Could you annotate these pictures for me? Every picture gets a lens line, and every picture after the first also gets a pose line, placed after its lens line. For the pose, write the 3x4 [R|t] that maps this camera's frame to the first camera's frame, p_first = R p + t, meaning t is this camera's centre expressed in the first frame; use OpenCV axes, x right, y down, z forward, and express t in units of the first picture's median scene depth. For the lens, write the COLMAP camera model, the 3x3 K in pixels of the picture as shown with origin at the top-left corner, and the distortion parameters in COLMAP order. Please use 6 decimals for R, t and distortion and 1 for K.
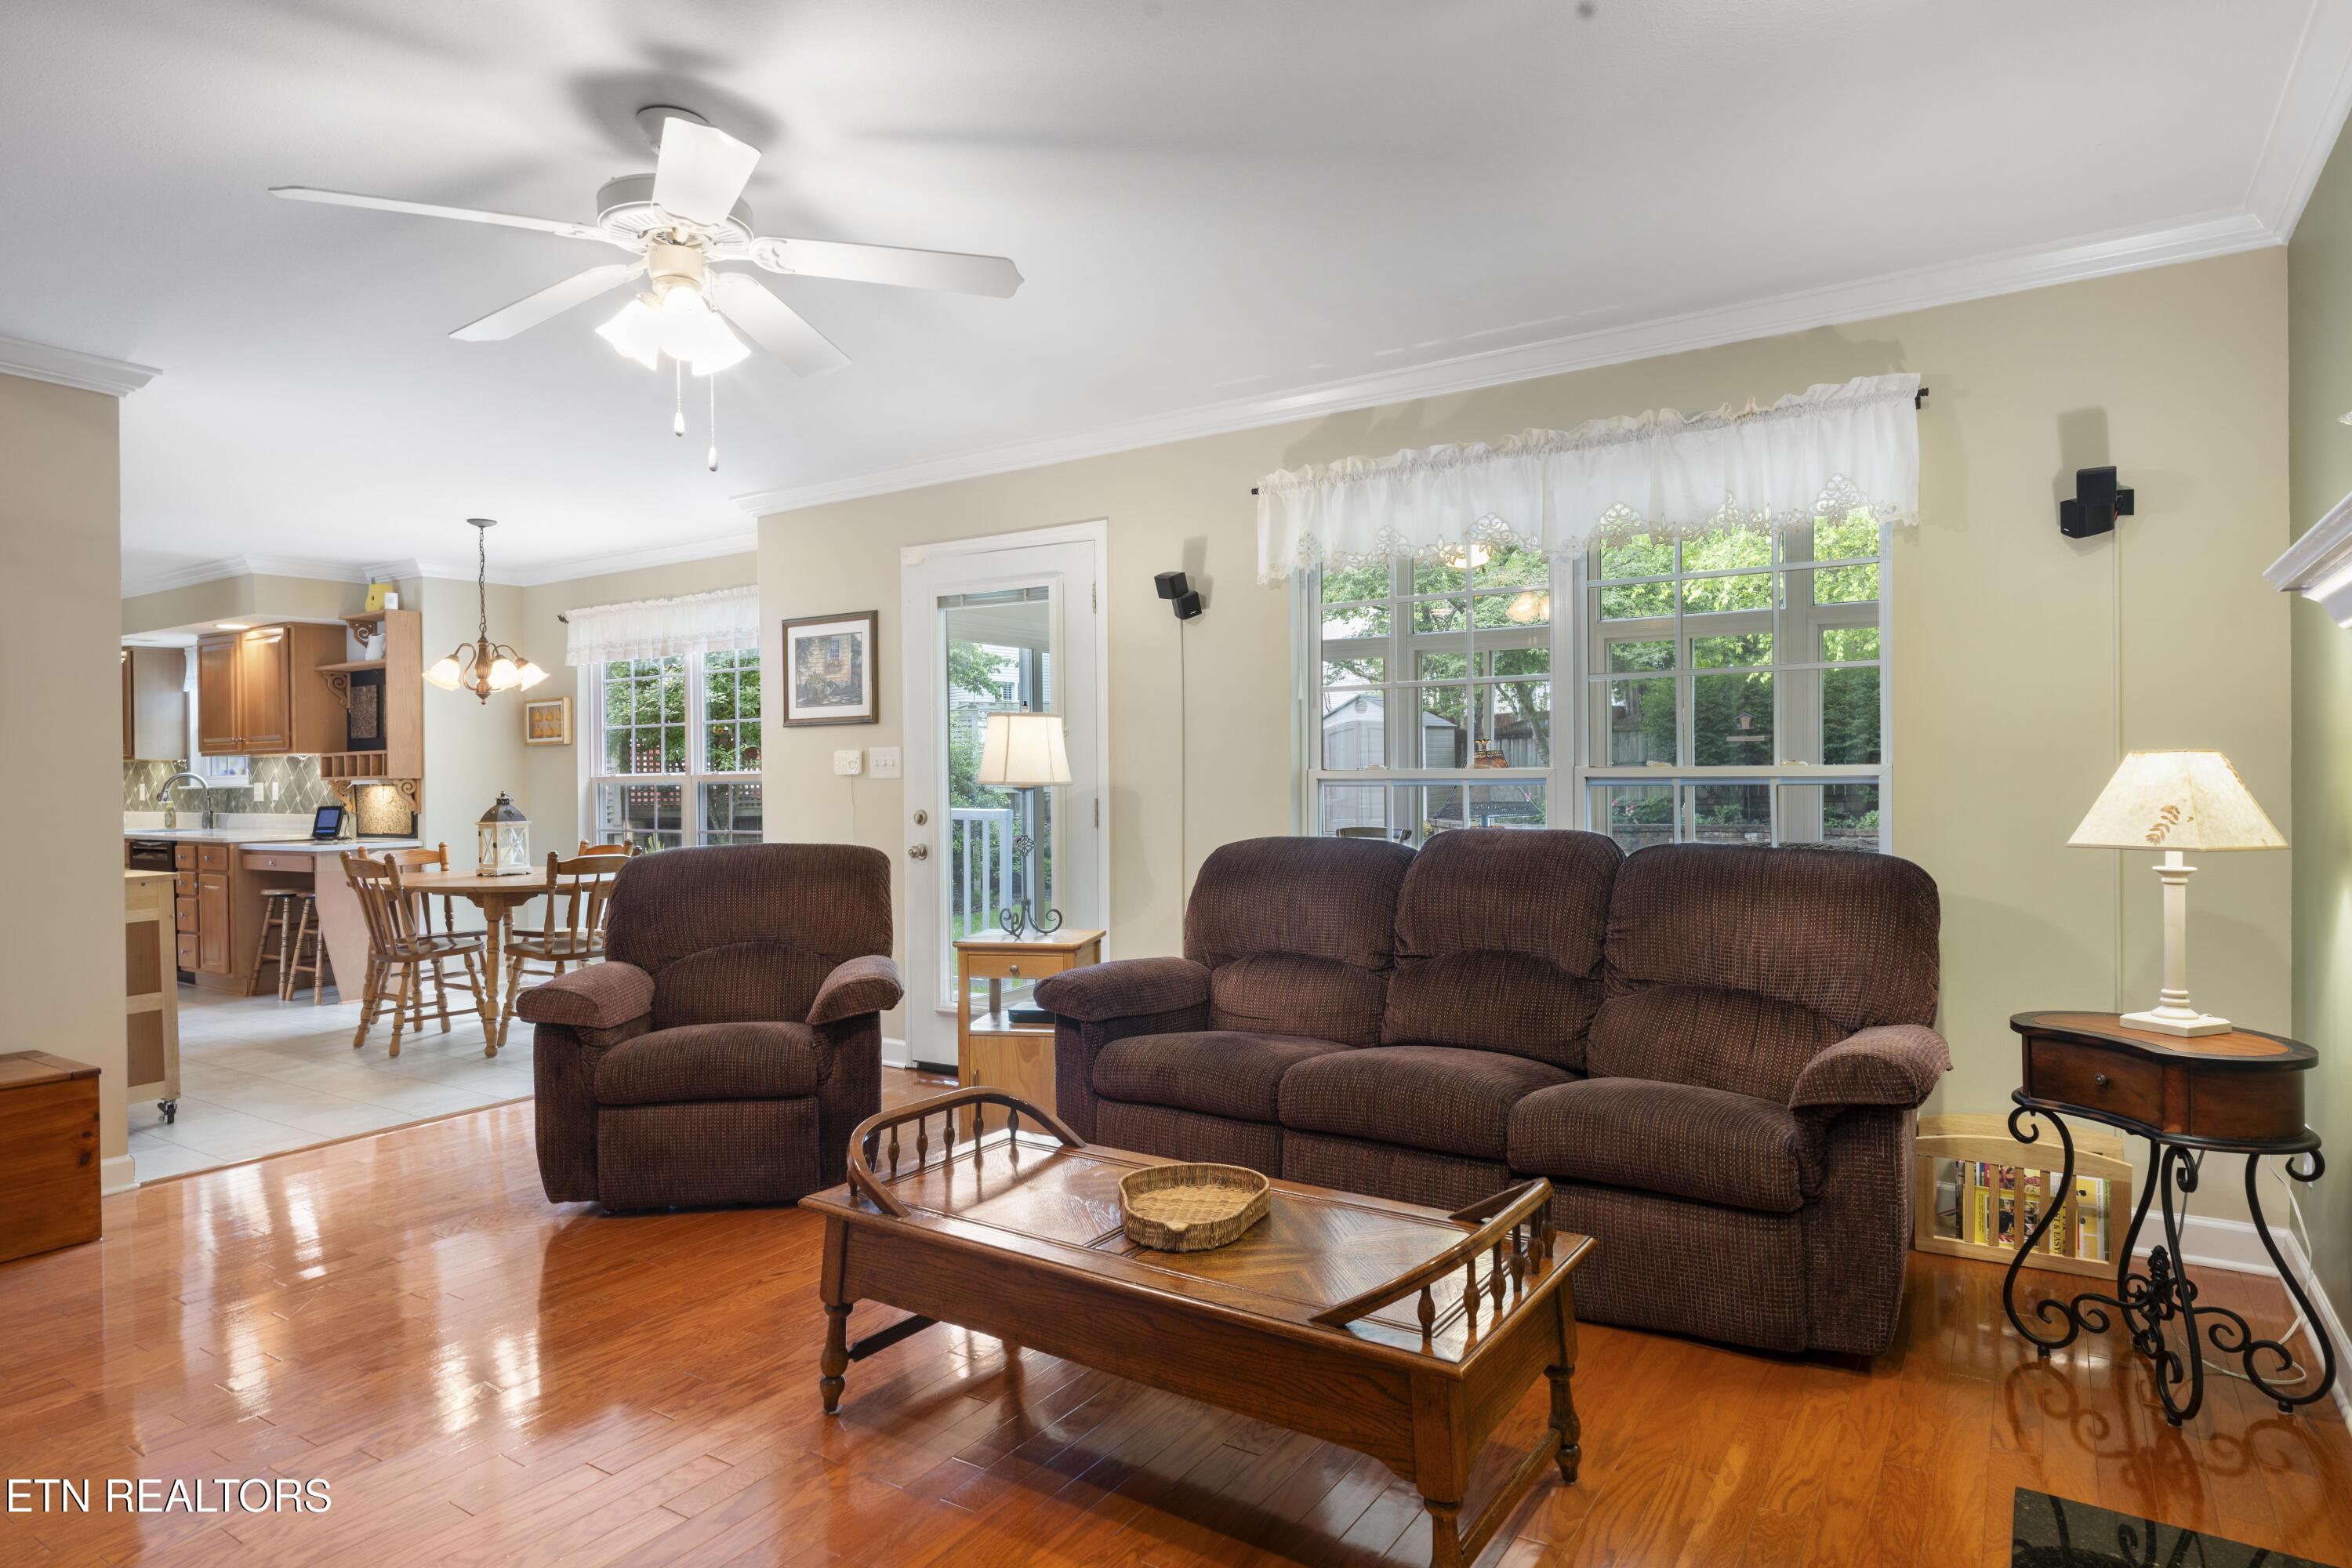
lens RADIAL K [[1341.4, 0, 1176.7], [0, 1341.4, 791.2], [0, 0, 1]] dist [-0.003141, 0.000064]
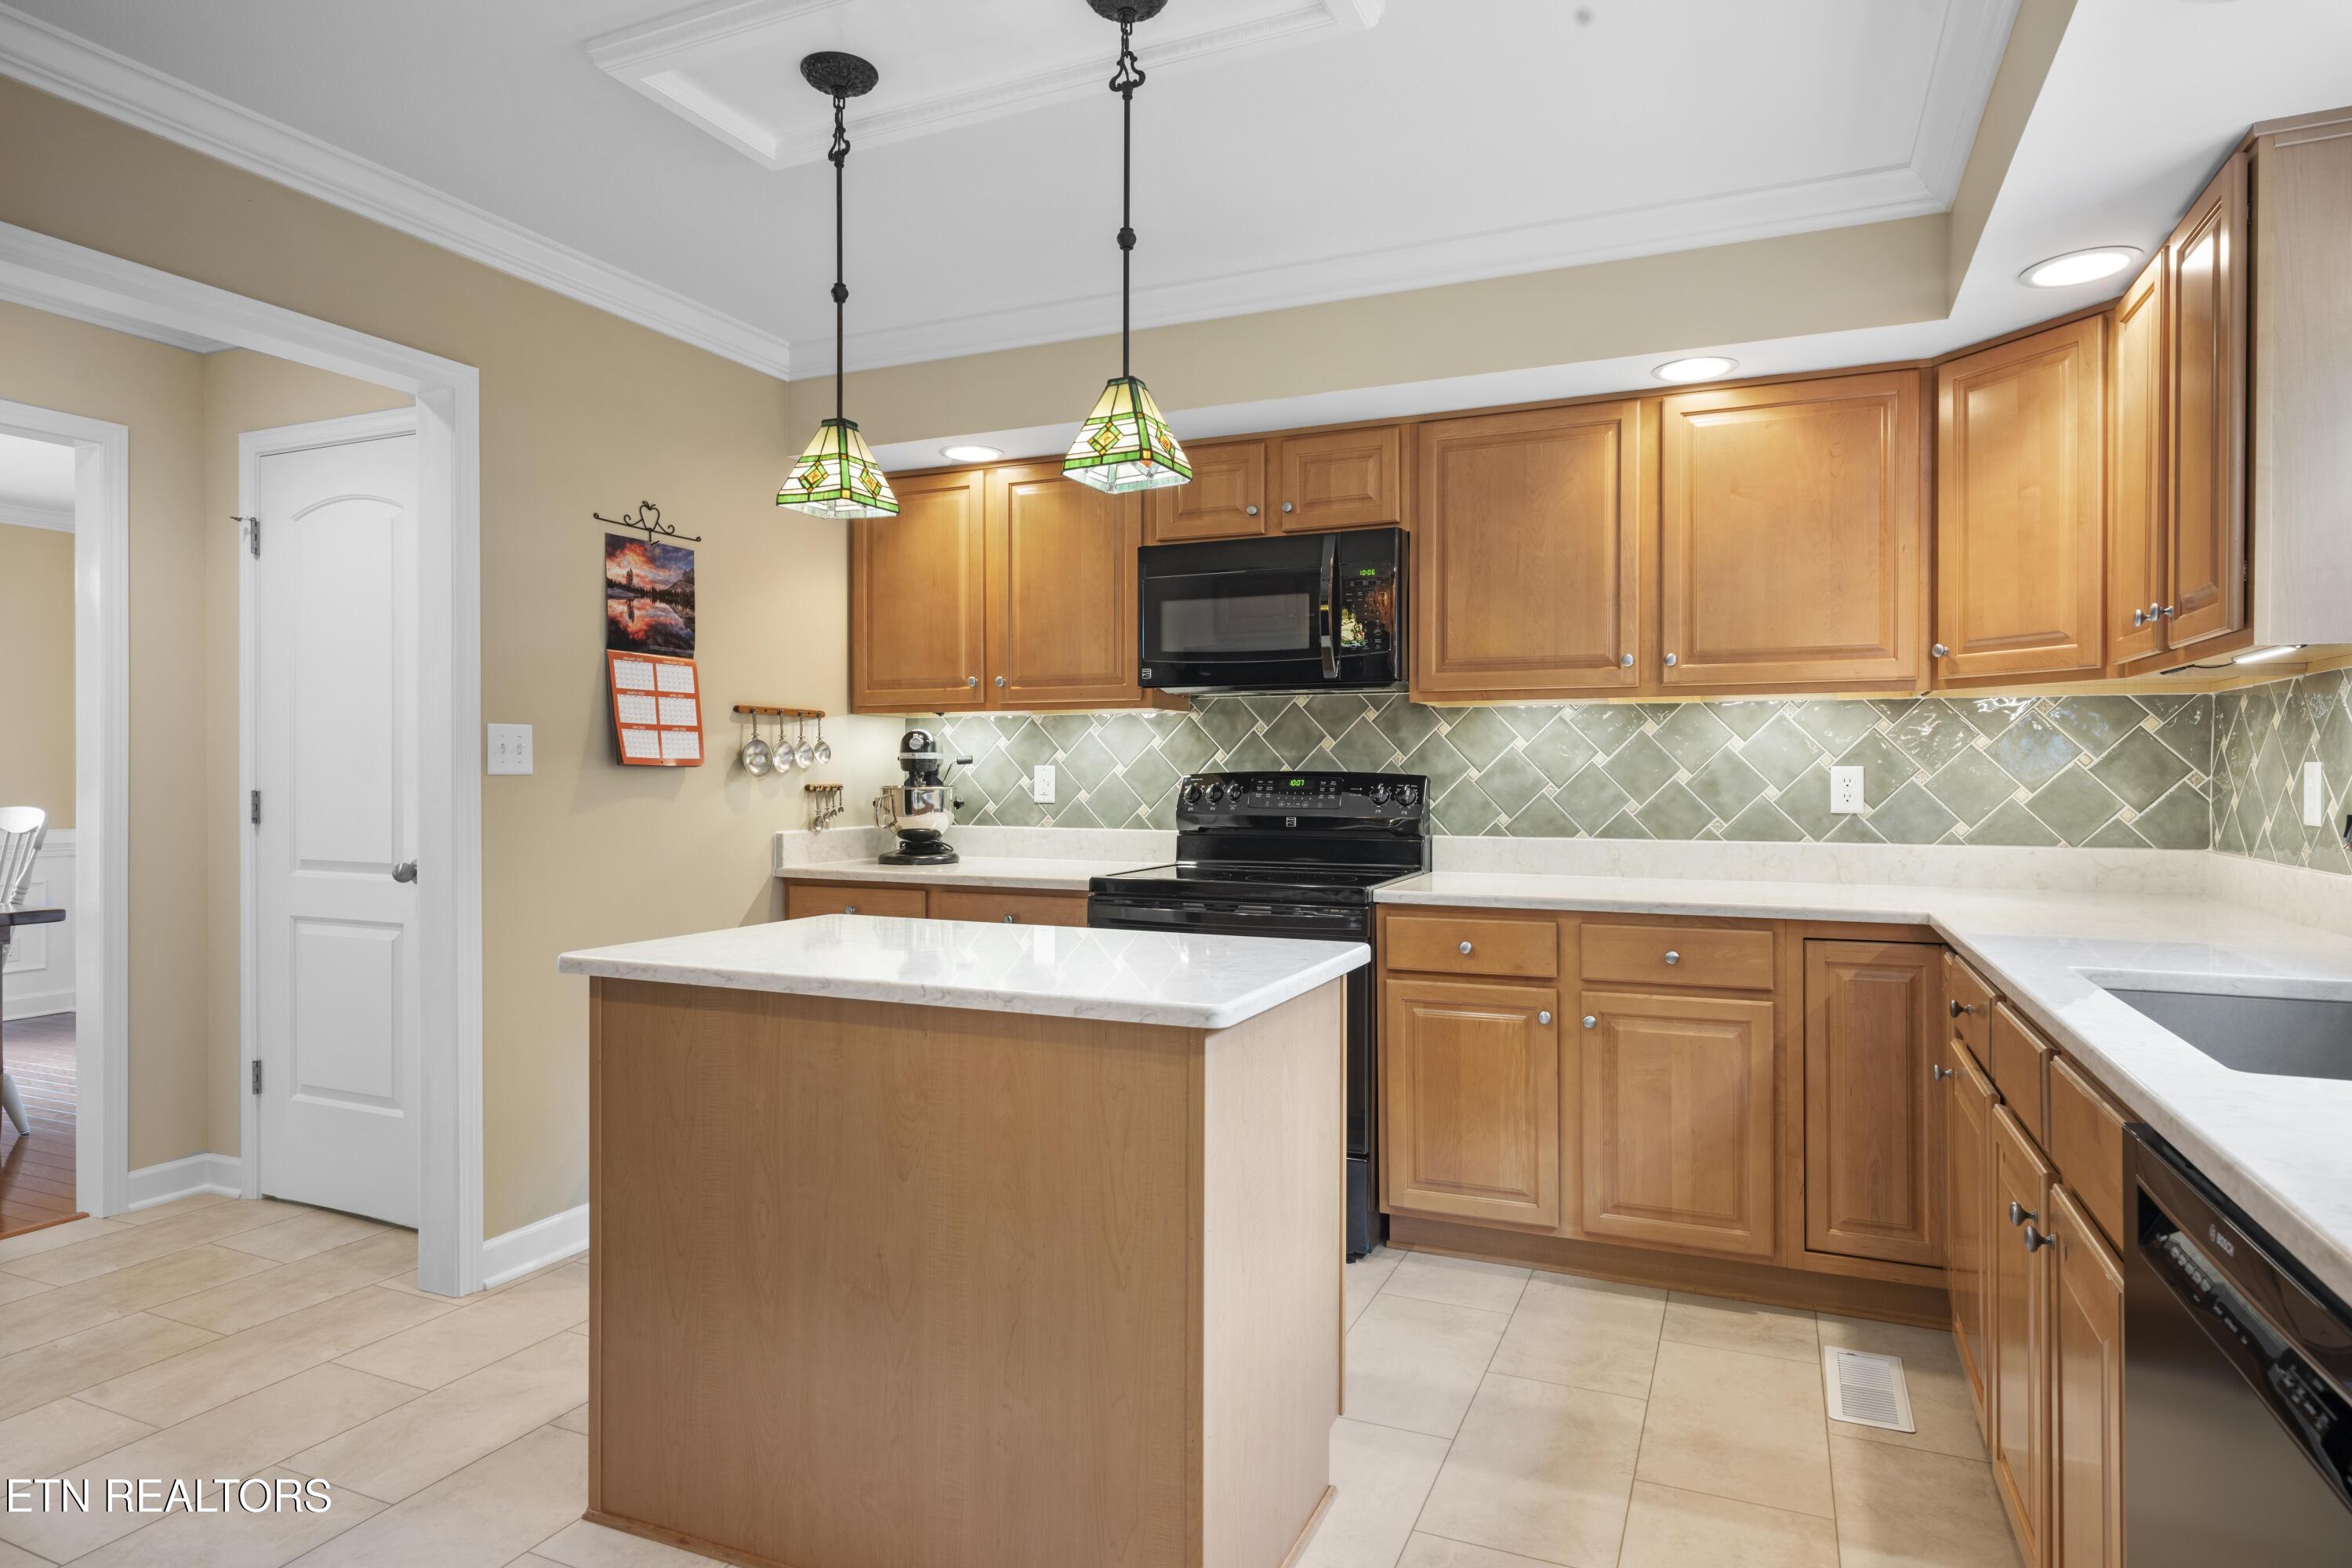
lens RADIAL K [[1331.8, 0, 1174.5], [0, 1331.8, 774.9], [0, 0, 1]] dist [0.002149, 0.000746]
pose [[0.166407, 0.010873, -0.985997, -0.707263], [-0.014366, 0.999860, 0.008601, -0.002644], [0.985953, 0.012733, 0.166540, 0.941044]]
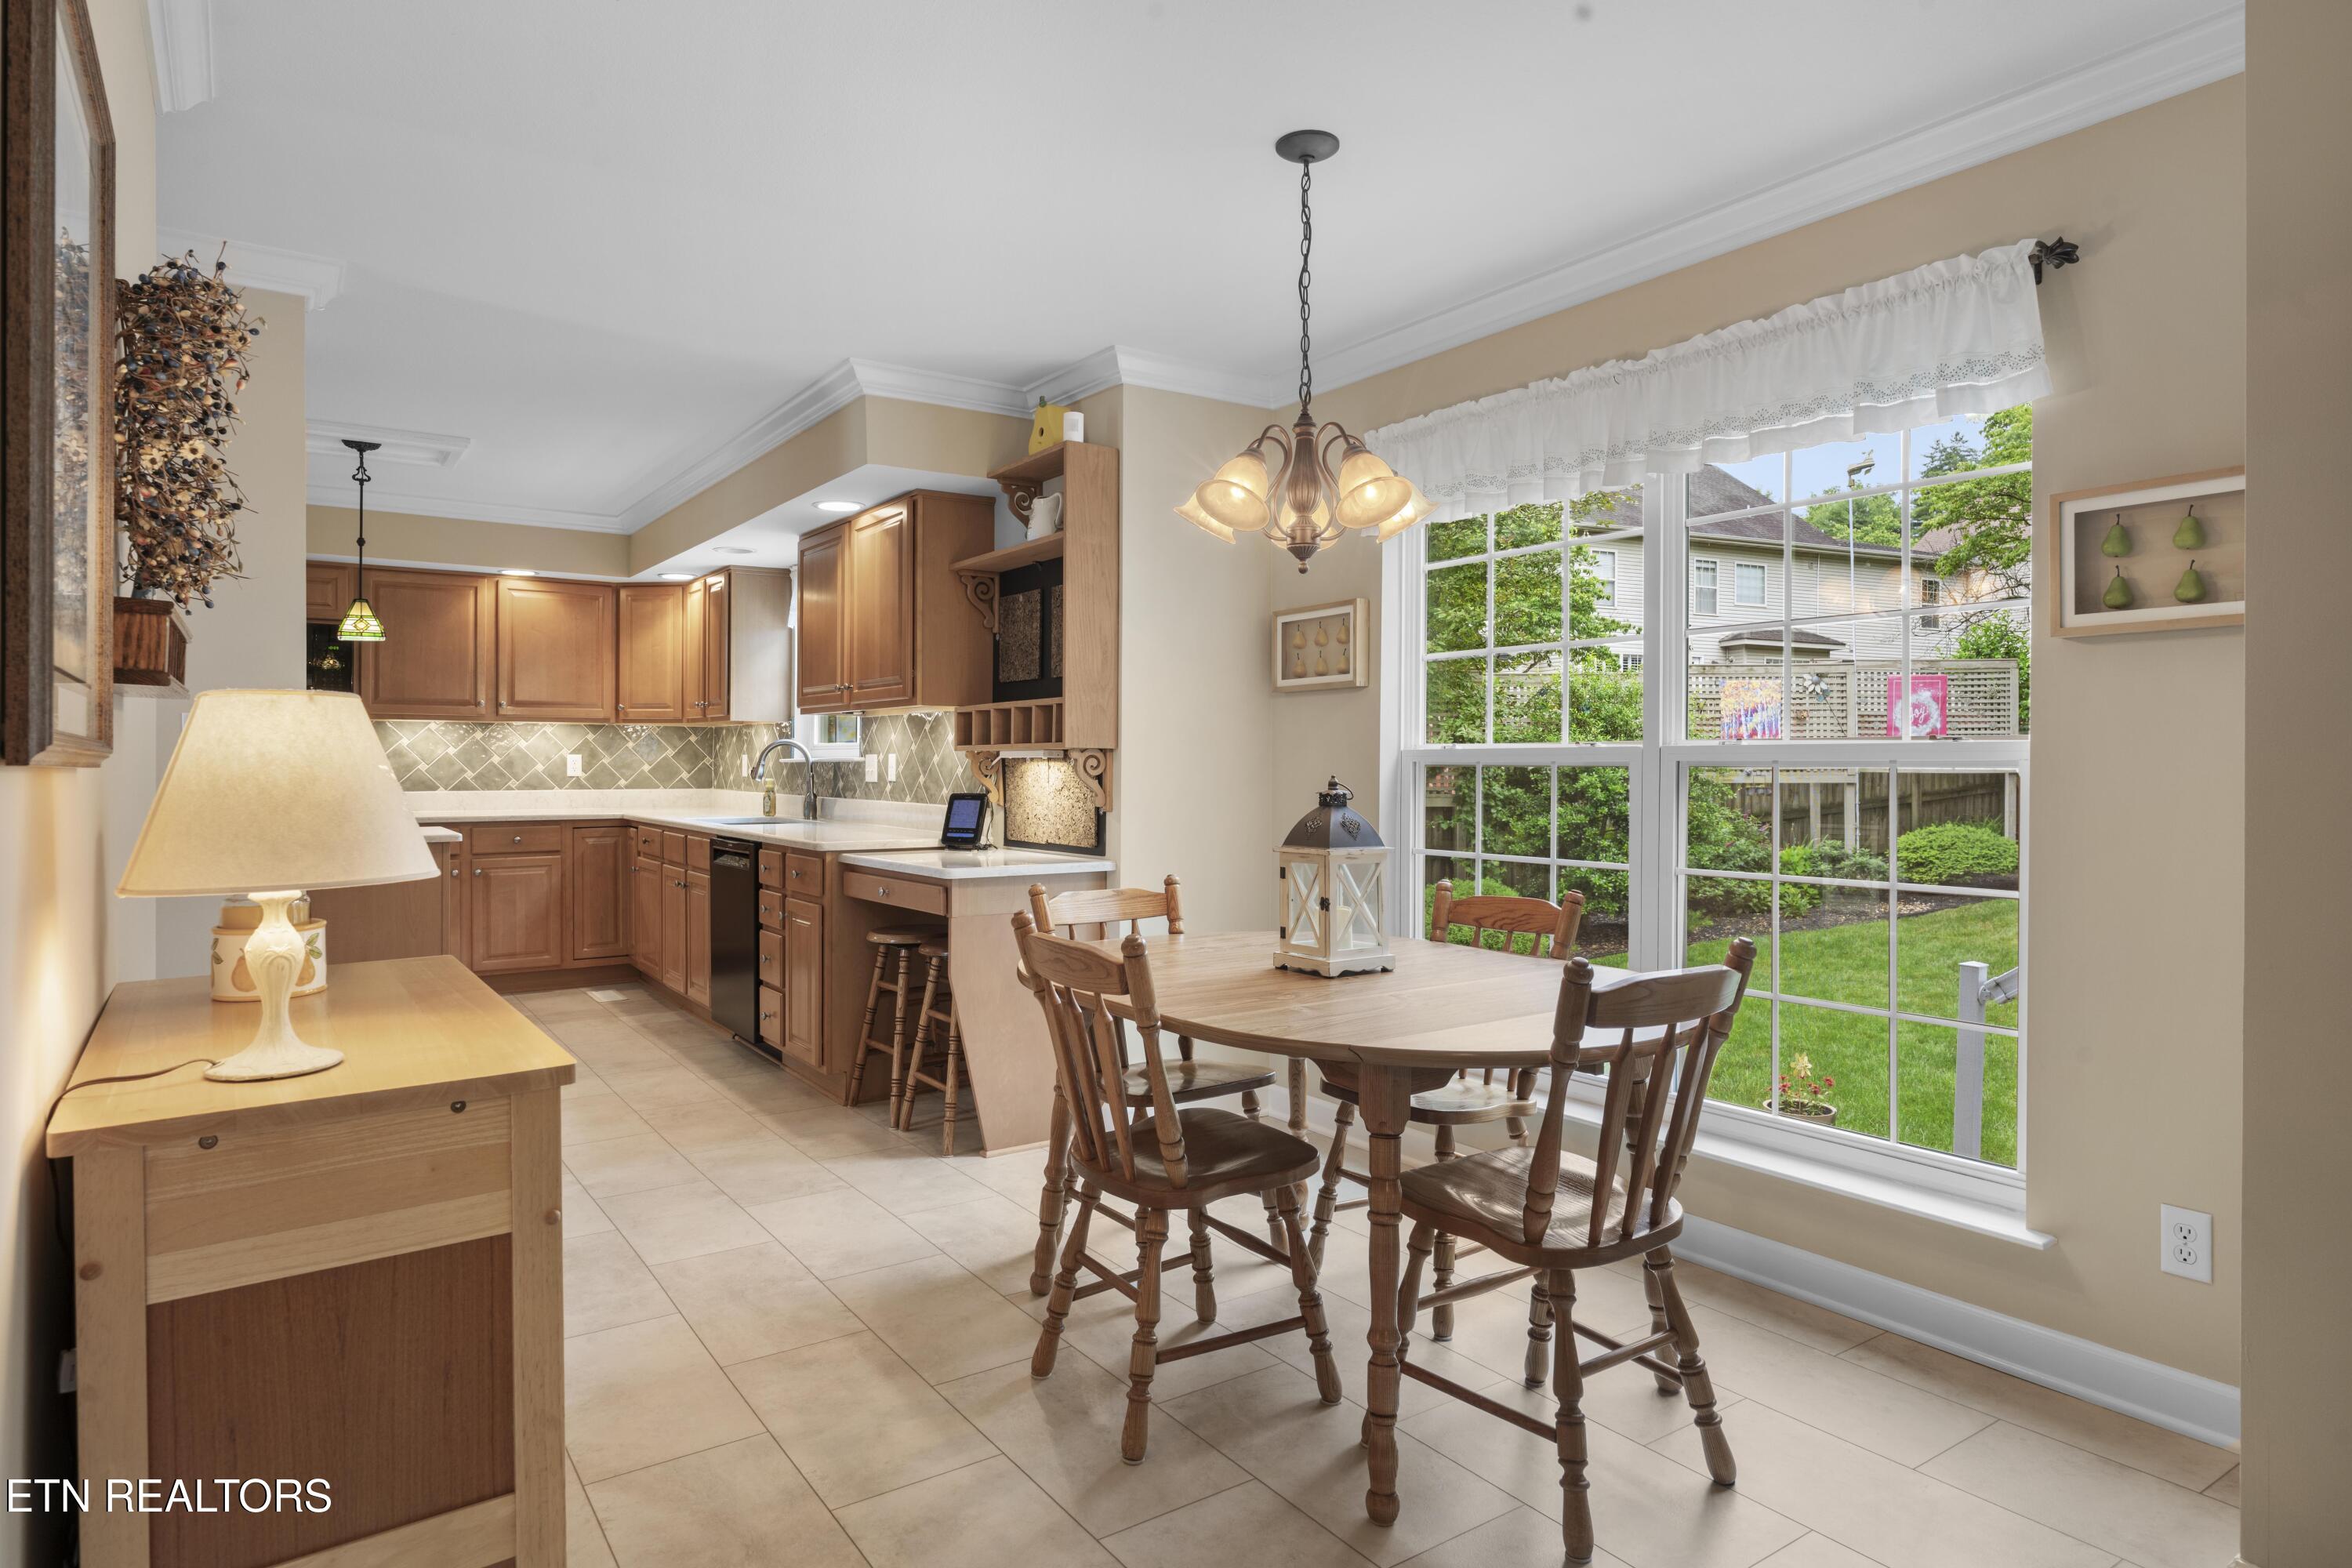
lens RADIAL K [[1331.8, 0, 1174.5], [0, 1331.8, 774.9], [0, 0, 1]] dist [0.002149, 0.000746]
pose [[0.926152, 0.017260, -0.376755, -0.324331], [-0.017352, 0.999844, 0.003148, -0.000797], [0.376751, 0.003622, 0.926307, 0.486038]]
